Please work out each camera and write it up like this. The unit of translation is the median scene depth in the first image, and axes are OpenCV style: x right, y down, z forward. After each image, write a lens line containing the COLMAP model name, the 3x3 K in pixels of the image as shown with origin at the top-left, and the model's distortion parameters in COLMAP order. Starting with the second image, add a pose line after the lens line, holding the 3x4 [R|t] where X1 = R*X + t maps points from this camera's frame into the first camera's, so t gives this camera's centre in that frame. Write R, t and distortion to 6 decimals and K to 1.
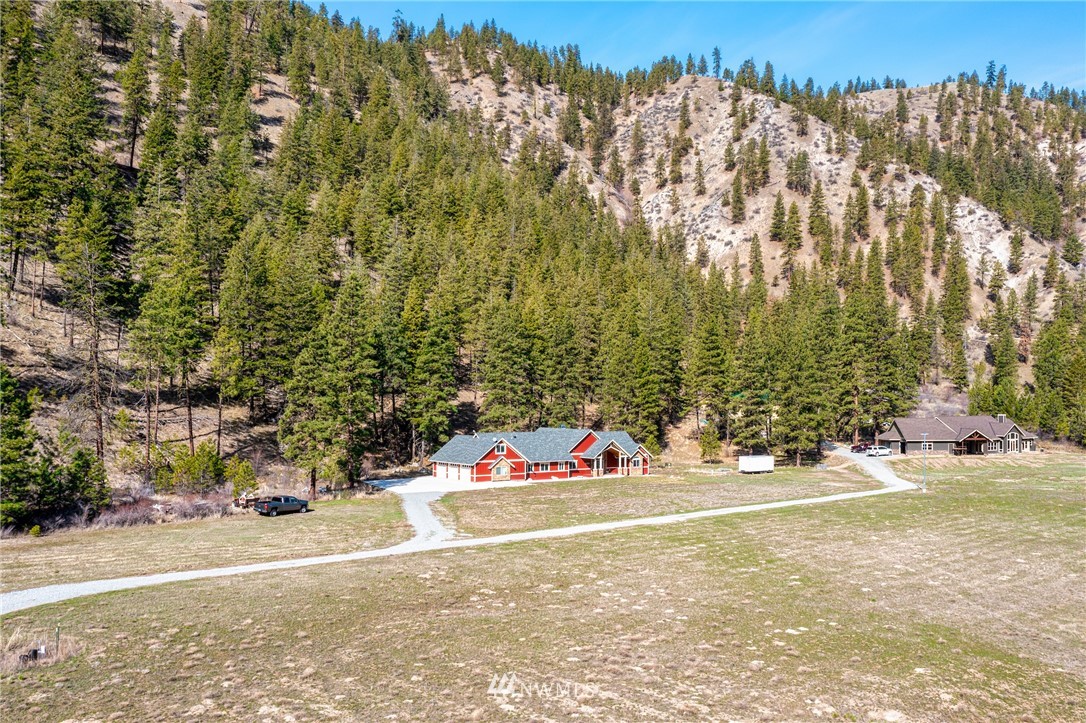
lens RADIAL K [[961.6, 0, 602.7], [0, 961.6, 420.7], [0, 0, 1]] dist [-0.057701, 0.136748]
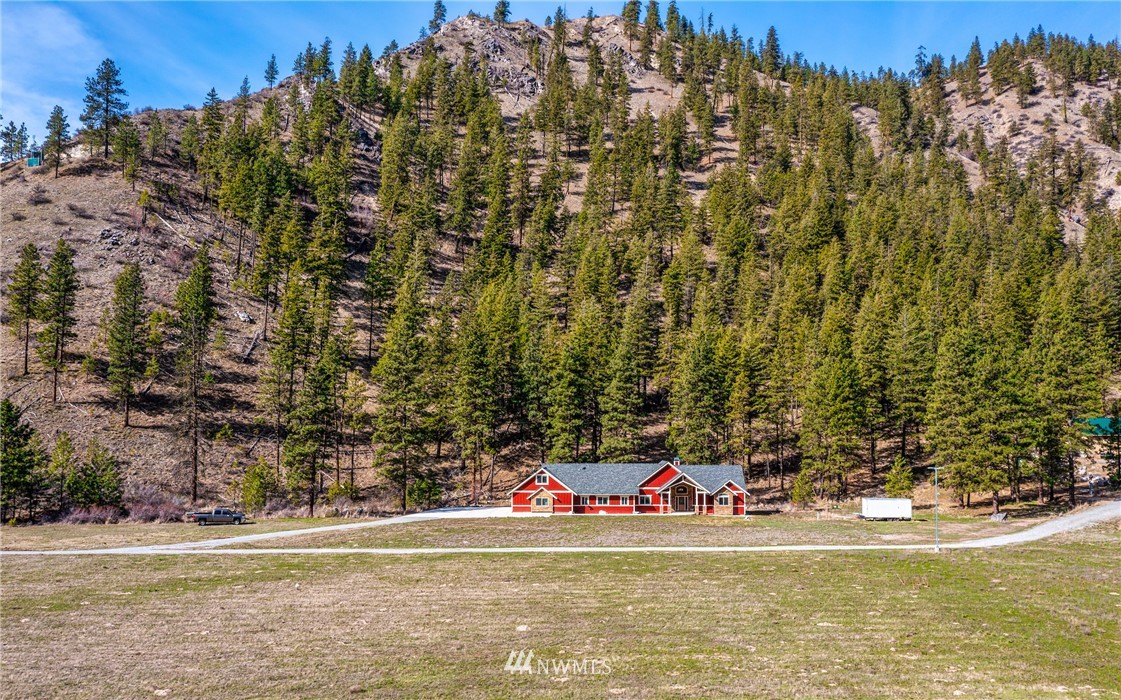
lens RADIAL K [[936.9, 0, 561.5], [0, 936.9, 403.4], [0, 0, 1]] dist [0.002431, 0.005472]
pose [[0.763124, -0.035451, -0.645279, 0.481810], [-0.011888, 0.997555, -0.068864, 0.016111], [0.646143, 0.060222, 0.760837, 0.257150]]
